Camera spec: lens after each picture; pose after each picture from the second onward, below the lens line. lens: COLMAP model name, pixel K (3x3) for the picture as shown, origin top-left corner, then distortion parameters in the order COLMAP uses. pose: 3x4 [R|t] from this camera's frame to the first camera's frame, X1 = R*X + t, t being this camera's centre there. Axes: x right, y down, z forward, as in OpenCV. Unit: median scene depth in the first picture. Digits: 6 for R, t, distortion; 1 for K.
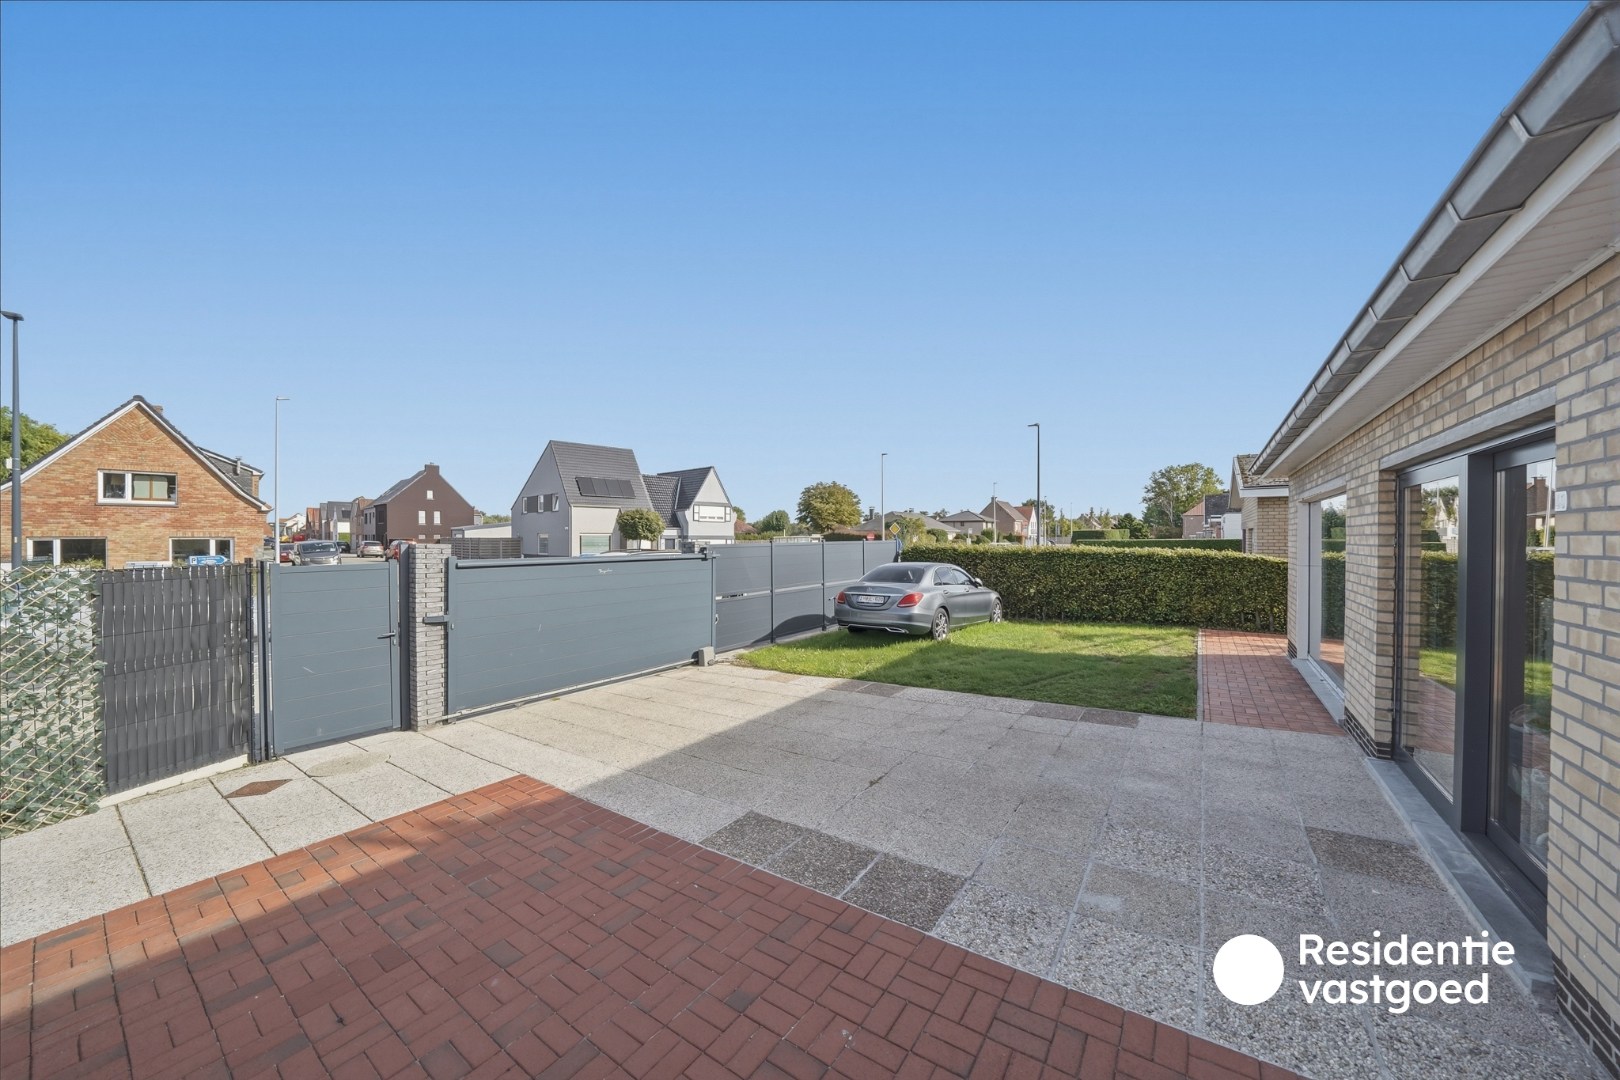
lens RADIAL K [[562.5, 0, 810.0], [0, 562.5, 540.0], [0, 0, 1]] dist [-0.020334, 0.000072]
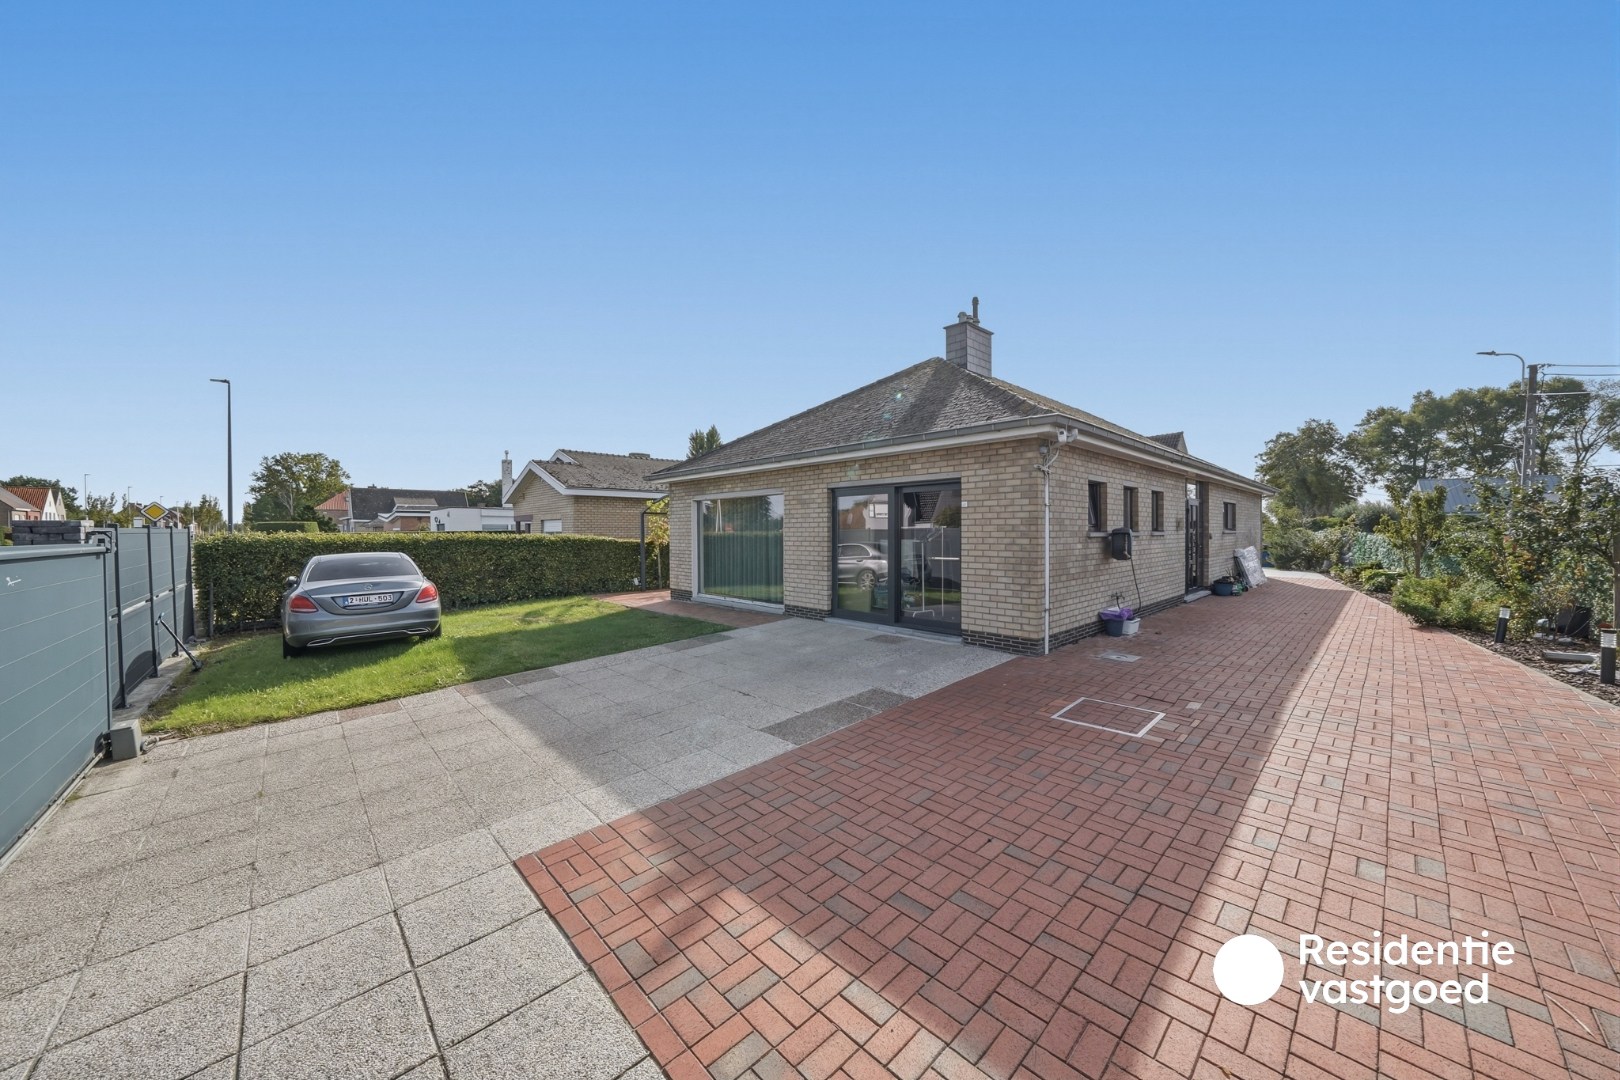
lens RADIAL K [[562.5, 0, 810.0], [0, 562.5, 540.0], [0, 0, 1]] dist [-0.020334, 0.000072]
pose [[0.202183, -0.017353, 0.979194, -0.681660], [0.012300, 0.999809, 0.015179, 0.026478], [-0.979270, 0.008976, 0.202358, 0.338267]]
